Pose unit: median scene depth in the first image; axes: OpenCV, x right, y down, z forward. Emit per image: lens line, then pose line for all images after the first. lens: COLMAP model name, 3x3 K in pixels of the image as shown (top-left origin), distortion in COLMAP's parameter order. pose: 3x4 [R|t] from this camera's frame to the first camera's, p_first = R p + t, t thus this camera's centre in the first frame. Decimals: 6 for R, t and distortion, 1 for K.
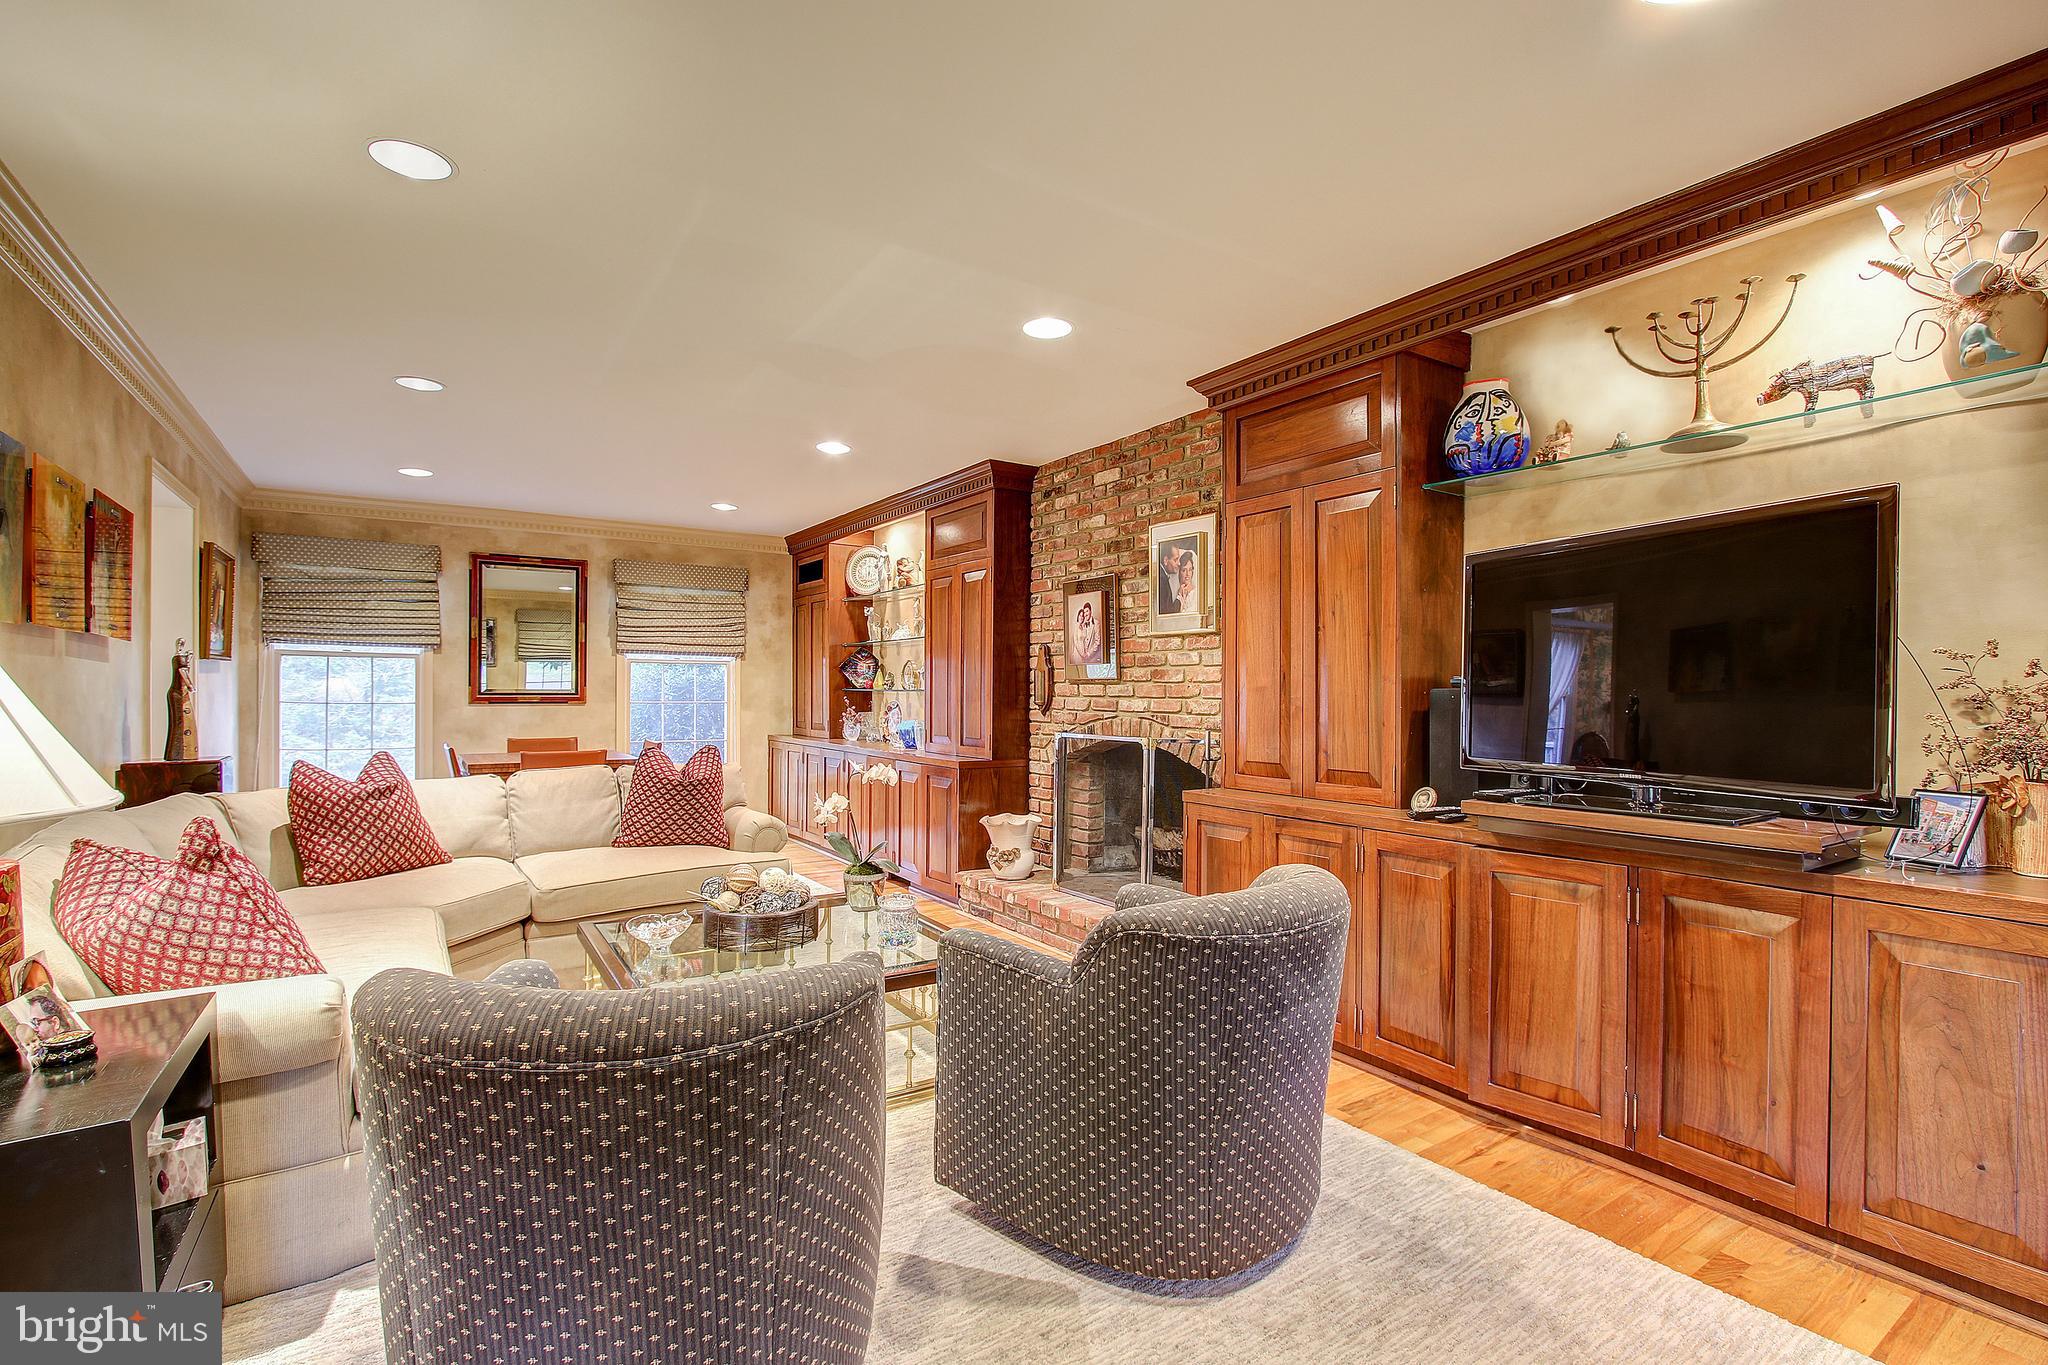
lens RADIAL K [[943.0, 0, 1027.3], [0, 943.0, 685.7], [0, 0, 1]] dist [-0.004367, 0.000153]
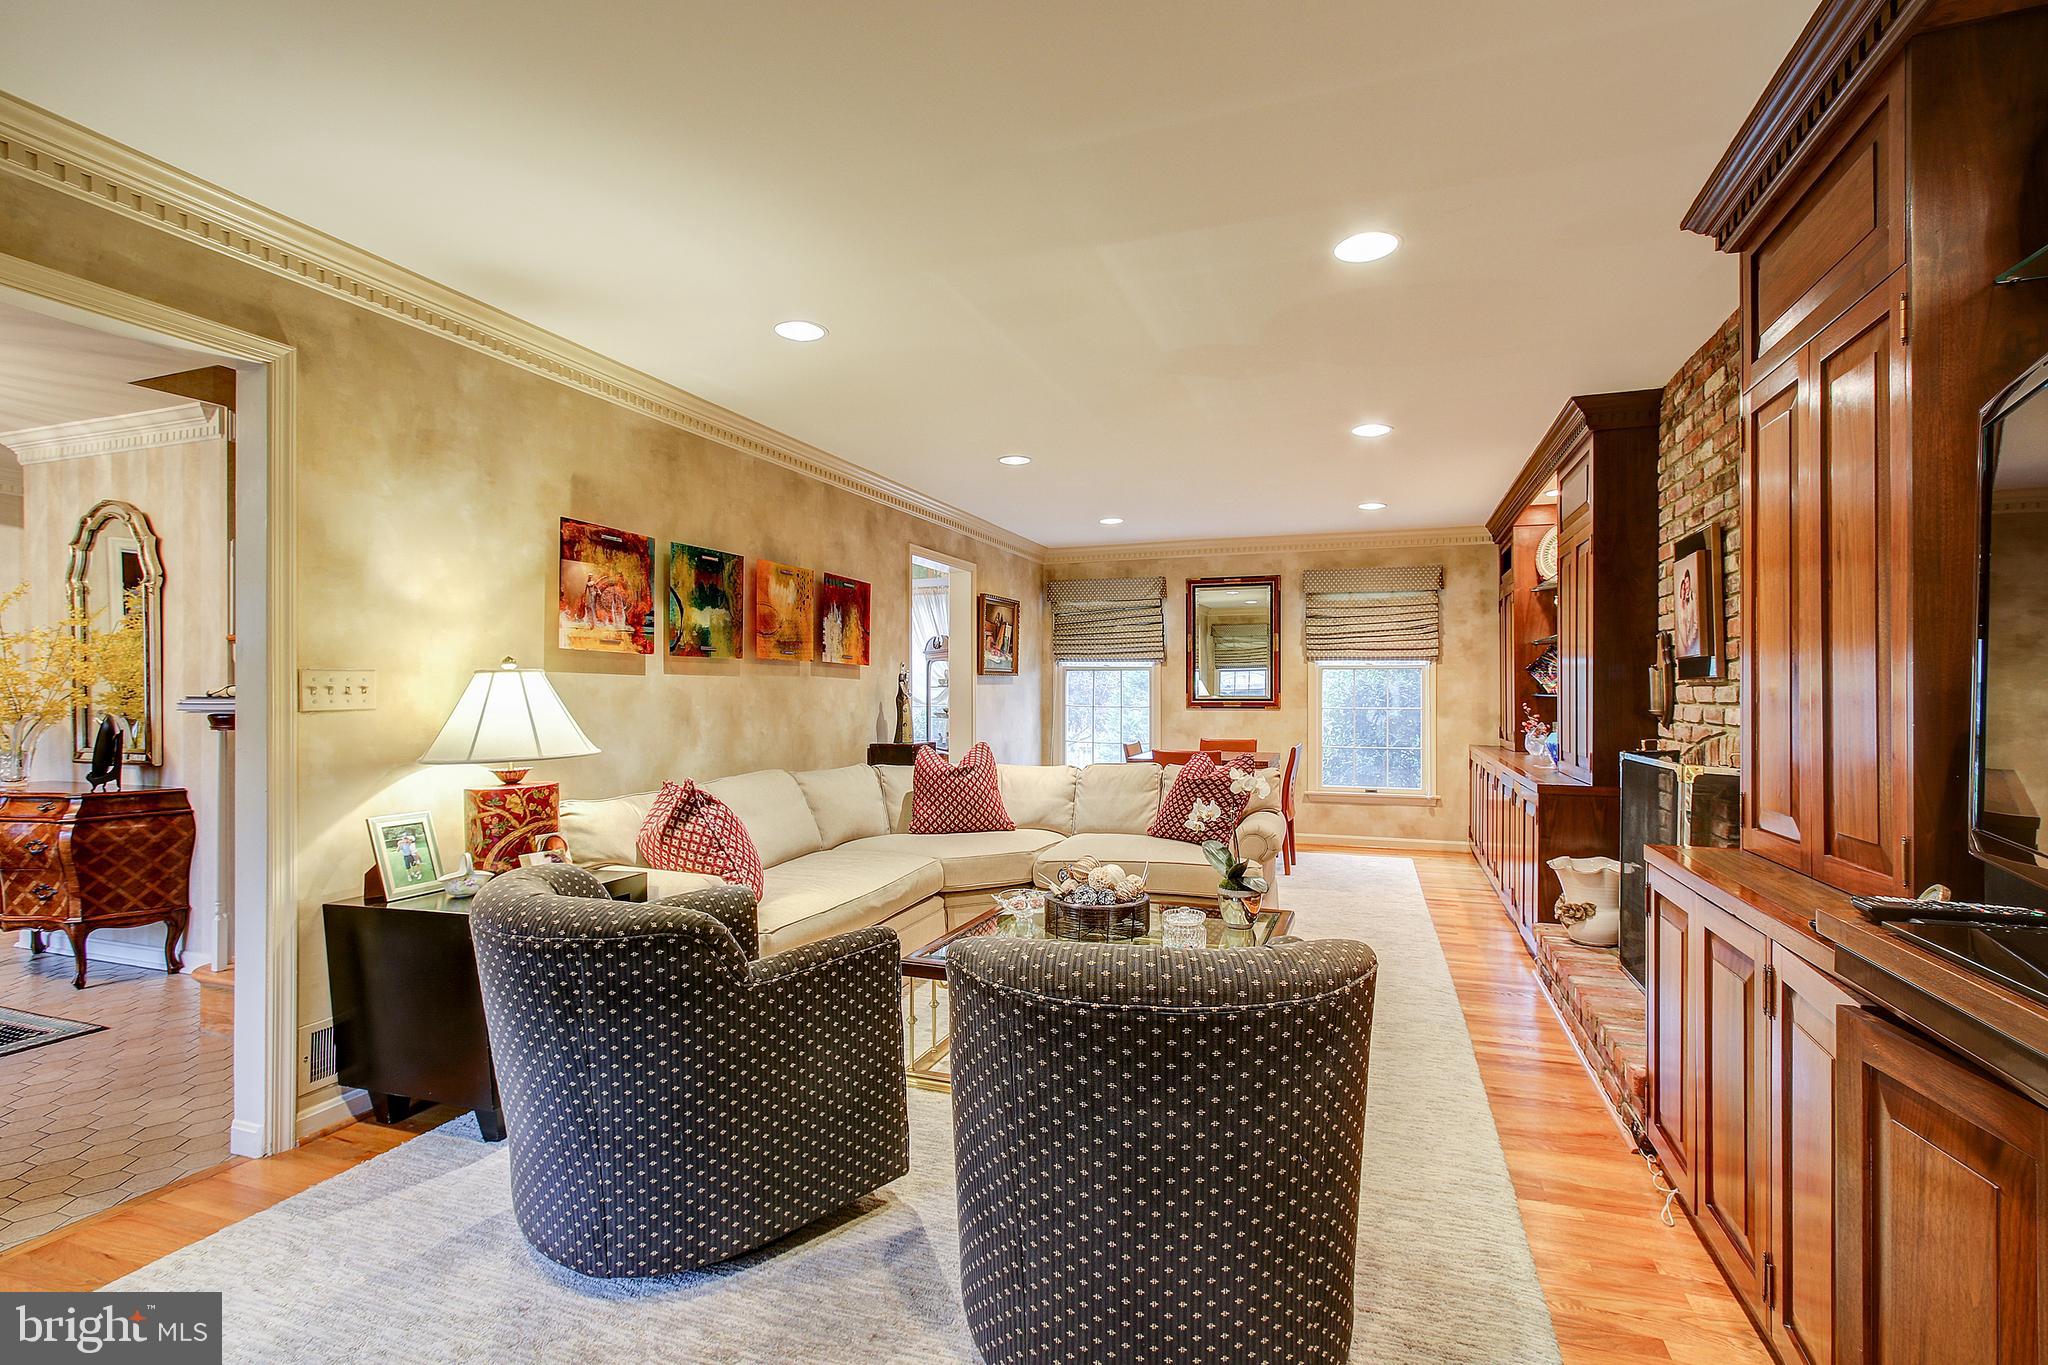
lens RADIAL K [[951.0, 0, 1036.2], [0, 951.0, 689.8], [0, 0, 1]] dist [-0.001800, 0.000326]
pose [[0.598210, -0.007019, -0.801308, 0.248230], [0.004966, 0.999975, -0.005052, 0.001566], [0.801324, -0.000957, 0.598230, 0.140229]]
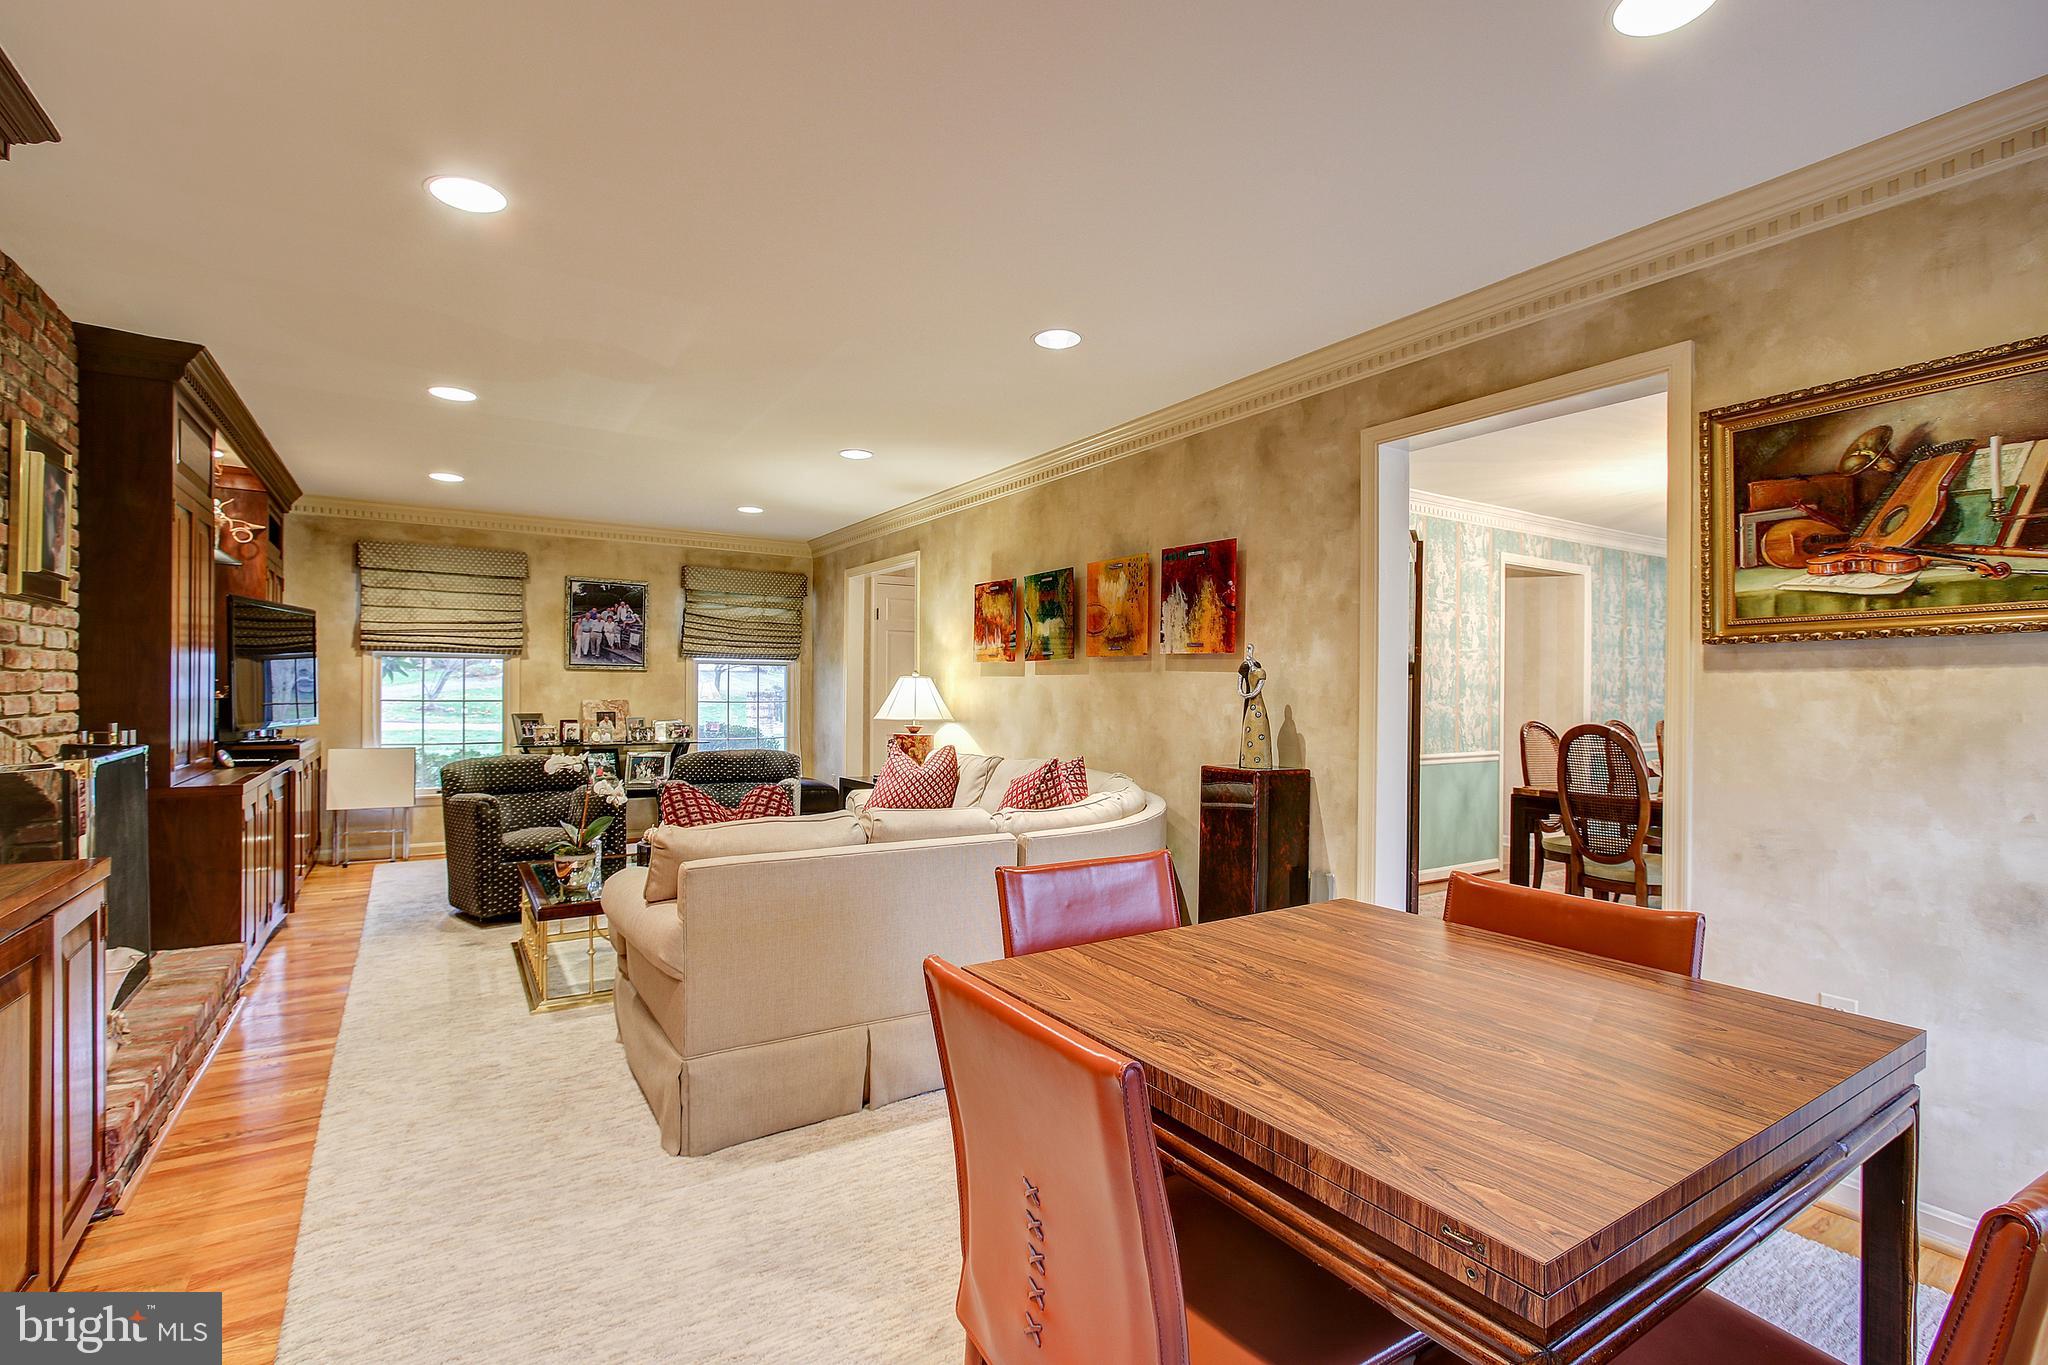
lens RADIAL K [[943.0, 0, 1027.3], [0, 943.0, 685.7], [0, 0, 1]] dist [-0.004367, 0.000153]
pose [[-0.999720, -0.015835, 0.017585, -0.373767], [-0.015961, 0.999848, -0.007020, 0.002174], [-0.017471, -0.007299, -0.999821, 1.092408]]
